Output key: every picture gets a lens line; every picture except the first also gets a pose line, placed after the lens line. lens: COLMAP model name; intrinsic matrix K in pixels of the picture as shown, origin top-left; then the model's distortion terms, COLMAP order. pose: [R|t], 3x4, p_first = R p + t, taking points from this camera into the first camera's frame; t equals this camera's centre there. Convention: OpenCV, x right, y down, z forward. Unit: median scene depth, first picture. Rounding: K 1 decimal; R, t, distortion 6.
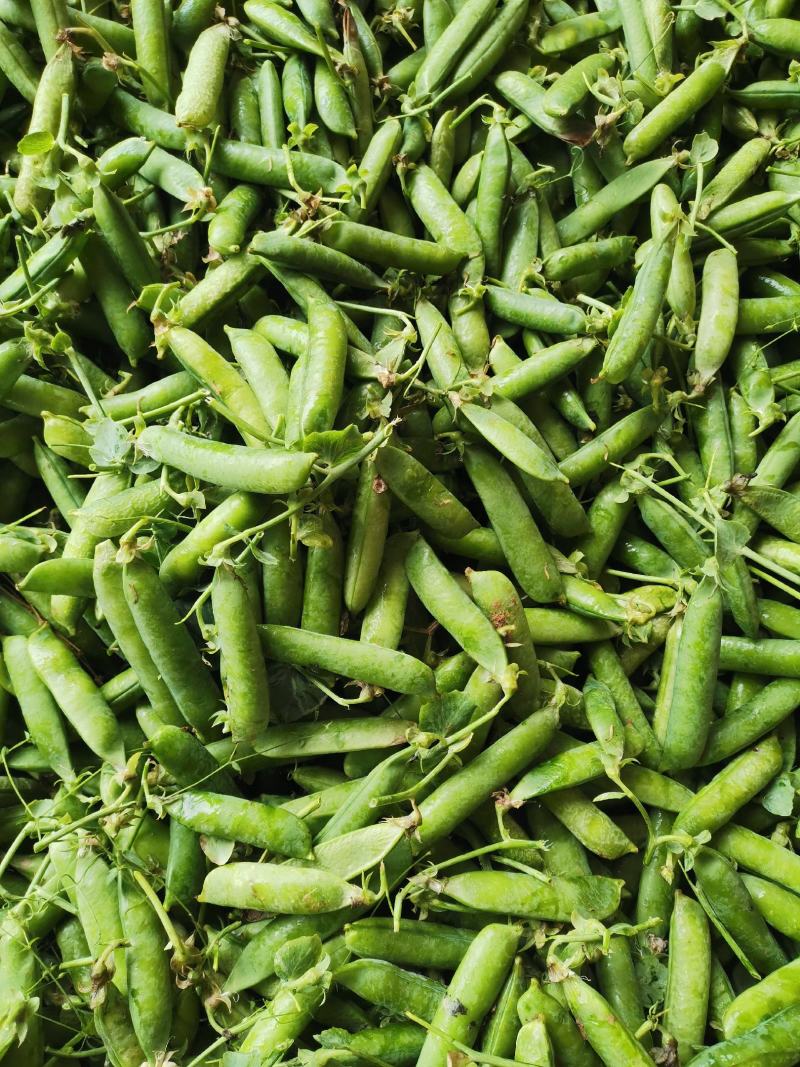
lens RADIAL K [[790.5, 0, 394.9], [0, 790.5, 529.4], [0, 0, 1]] dist [-0.007891, 0.010265]
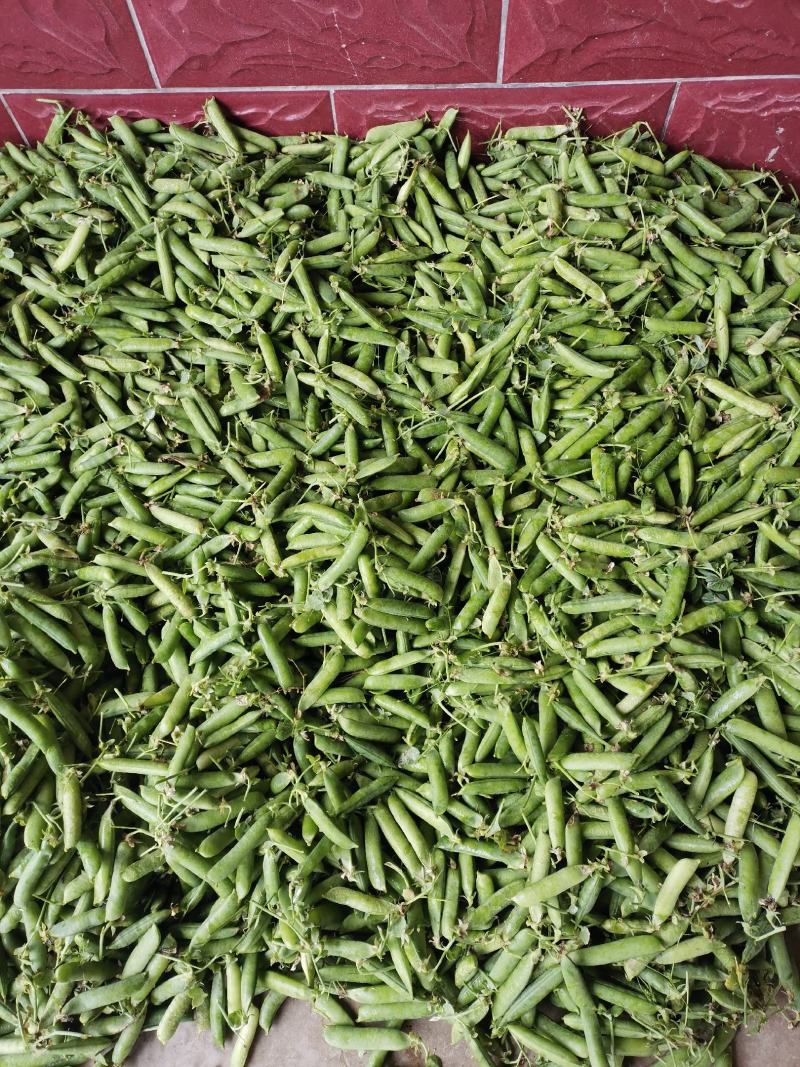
lens RADIAL K [[814.8, 0, 392.9], [0, 814.8, 534.6], [0, 0, 1]] dist [-0.049866, 0.011076]
pose [[0.395649, -0.881520, 0.257651, -0.674111], [0.910282, 0.413625, 0.017336, -0.015320], [-0.121853, 0.227676, 0.966082, -1.448366]]
